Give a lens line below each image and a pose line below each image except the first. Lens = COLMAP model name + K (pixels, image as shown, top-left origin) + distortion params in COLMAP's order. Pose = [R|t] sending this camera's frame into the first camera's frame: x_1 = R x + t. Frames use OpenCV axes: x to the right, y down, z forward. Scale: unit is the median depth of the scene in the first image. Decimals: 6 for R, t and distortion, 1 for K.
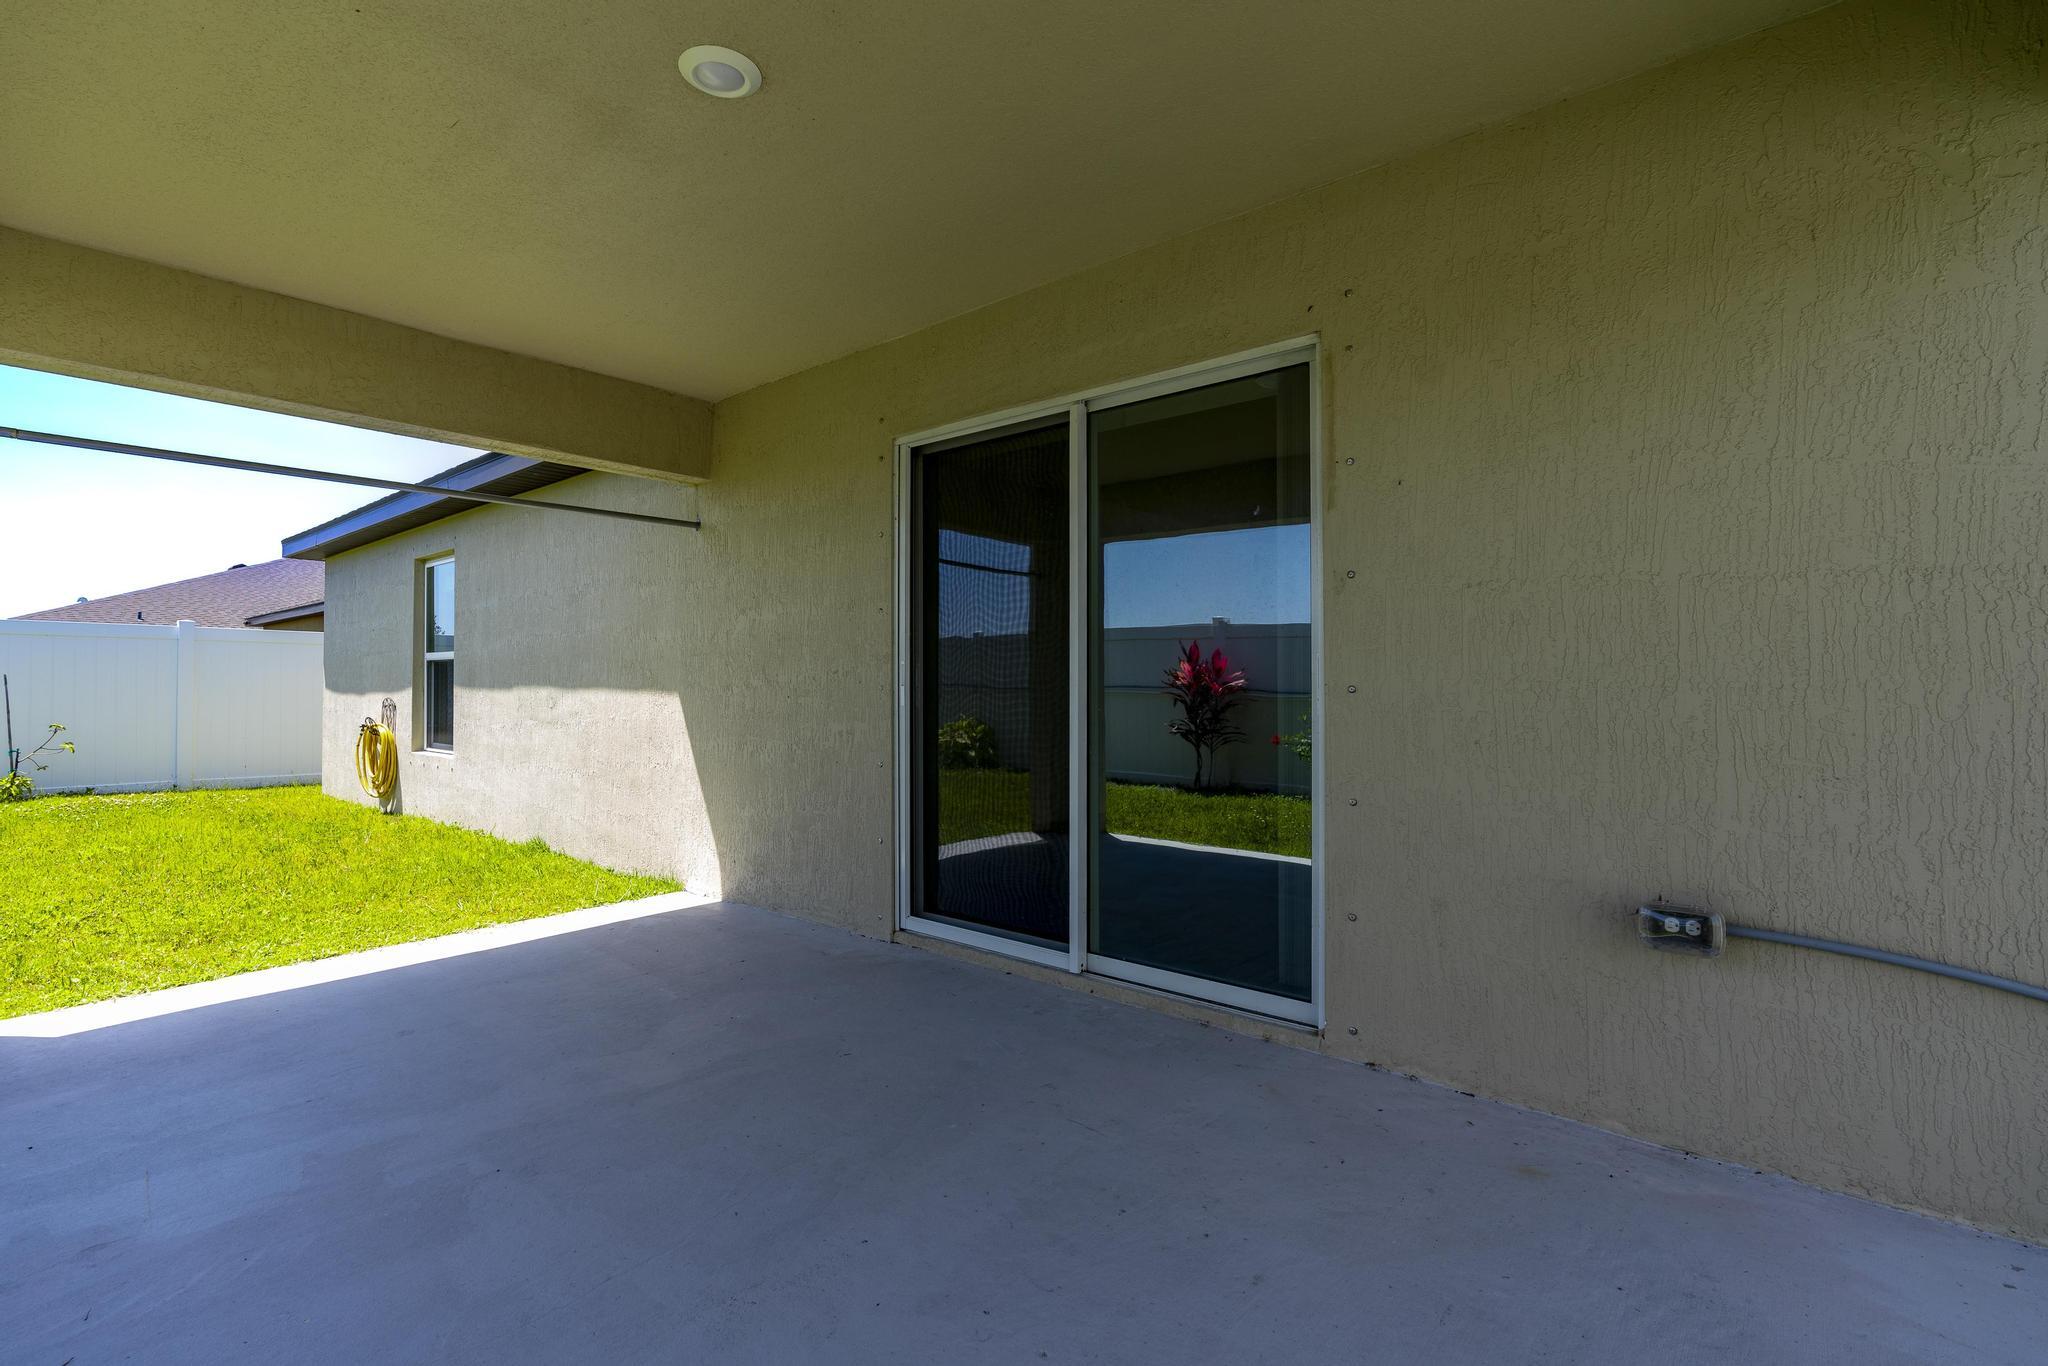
lens RADIAL K [[919.3, 0, 1011.9], [0, 919.3, 678.0], [0, 0, 1]] dist [-0.011450, 0.003497]
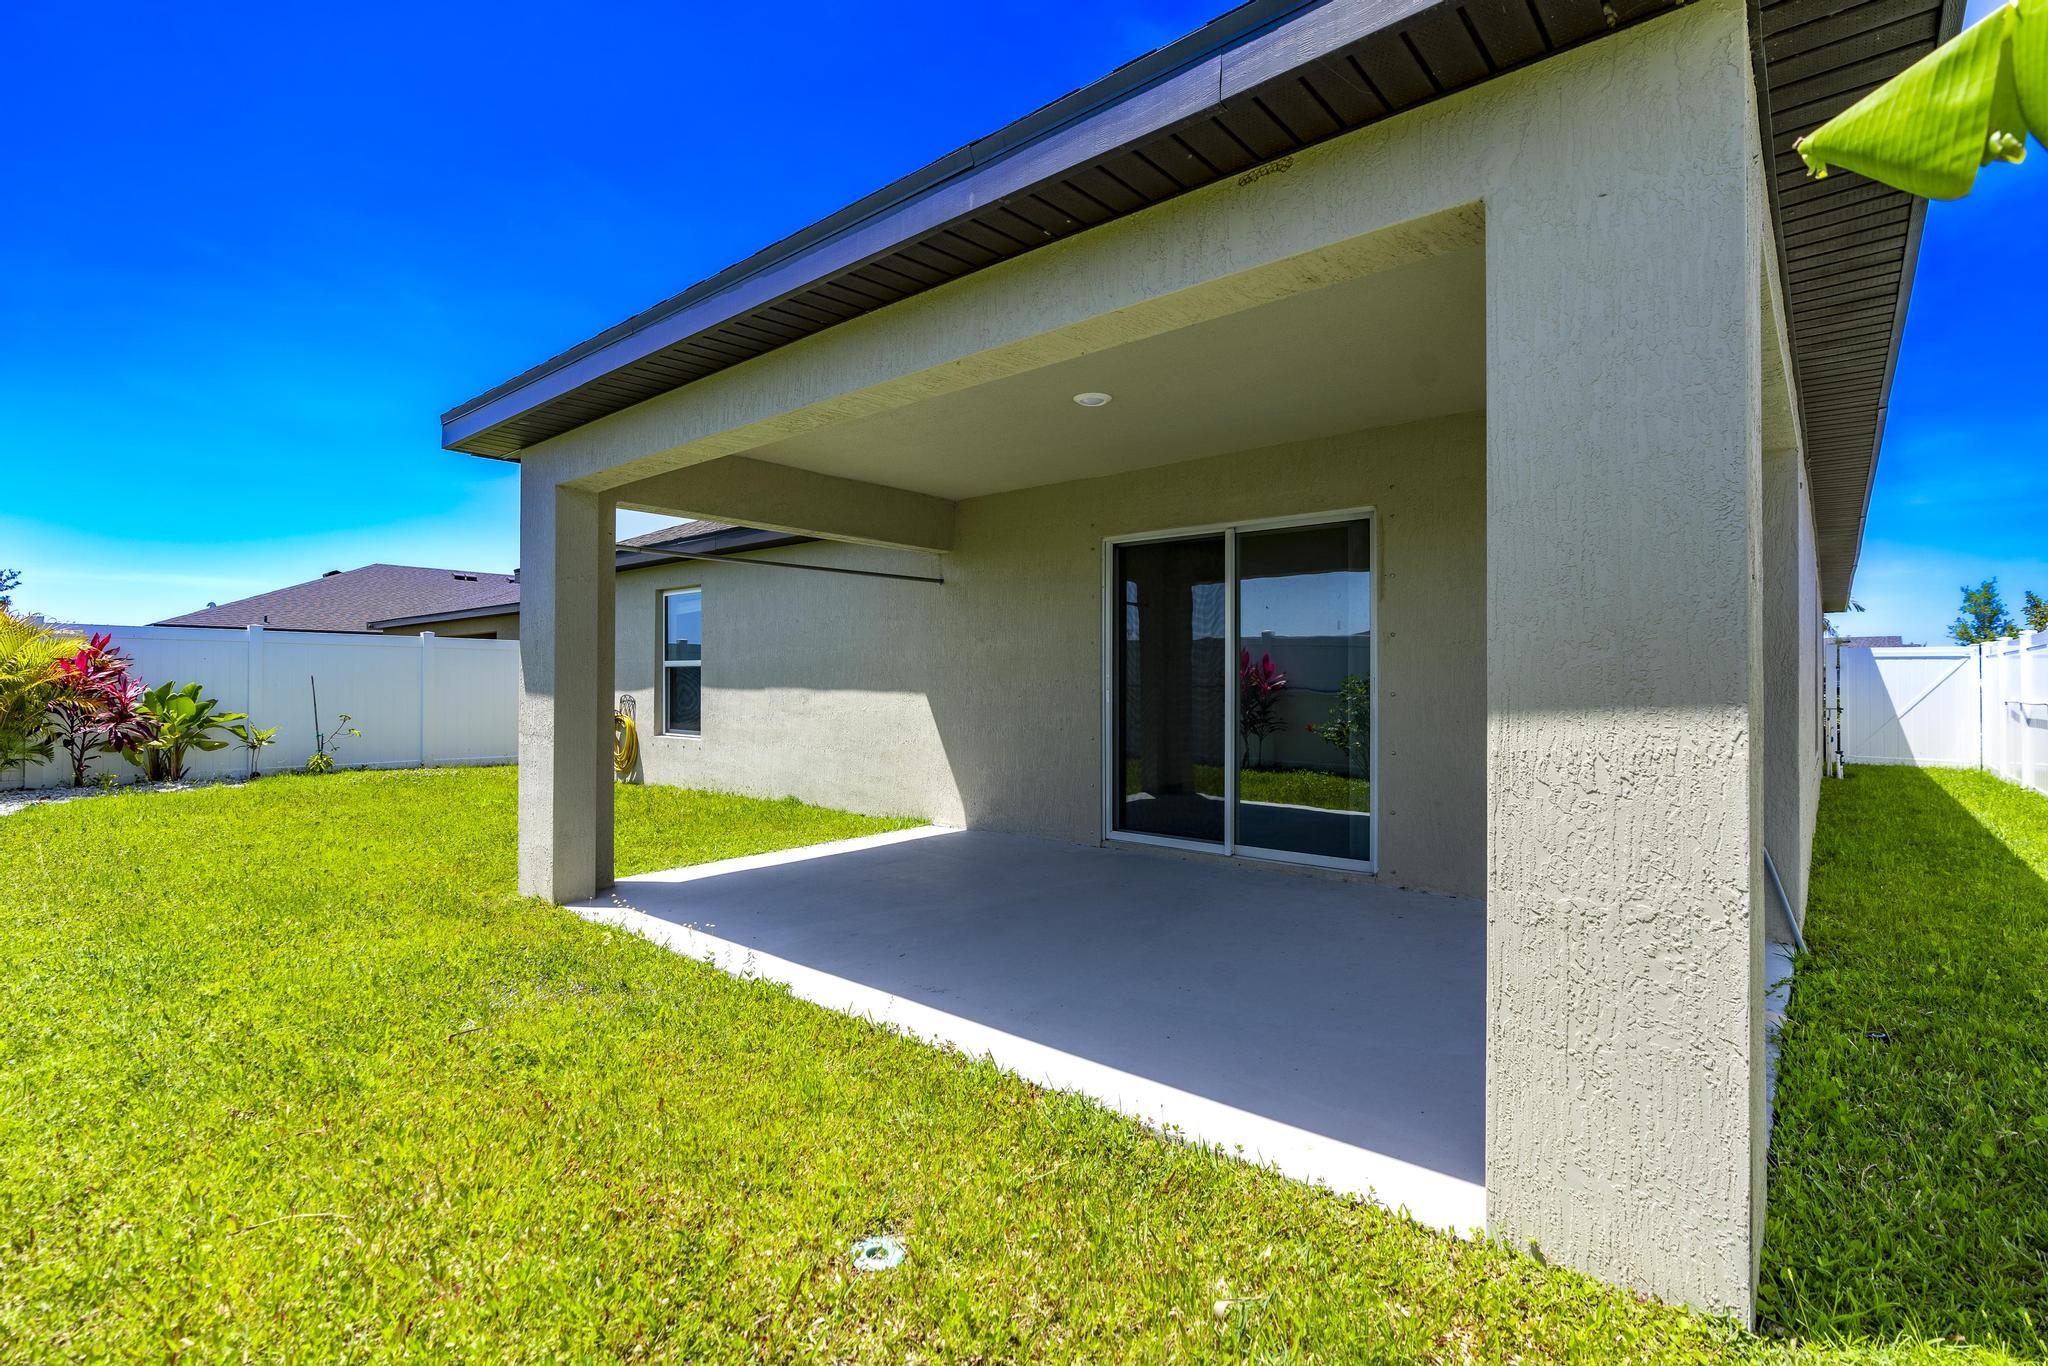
lens RADIAL K [[919.3, 0, 985.8], [0, 919.3, 677.7], [0, 0, 1]] dist [-0.011450, 0.003497]
pose [[0.999498, -0.000146, -0.031686, -0.219161], [0.000343, 0.999981, 0.006215, -0.018078], [0.031684, -0.006222, 0.999479, -0.491727]]
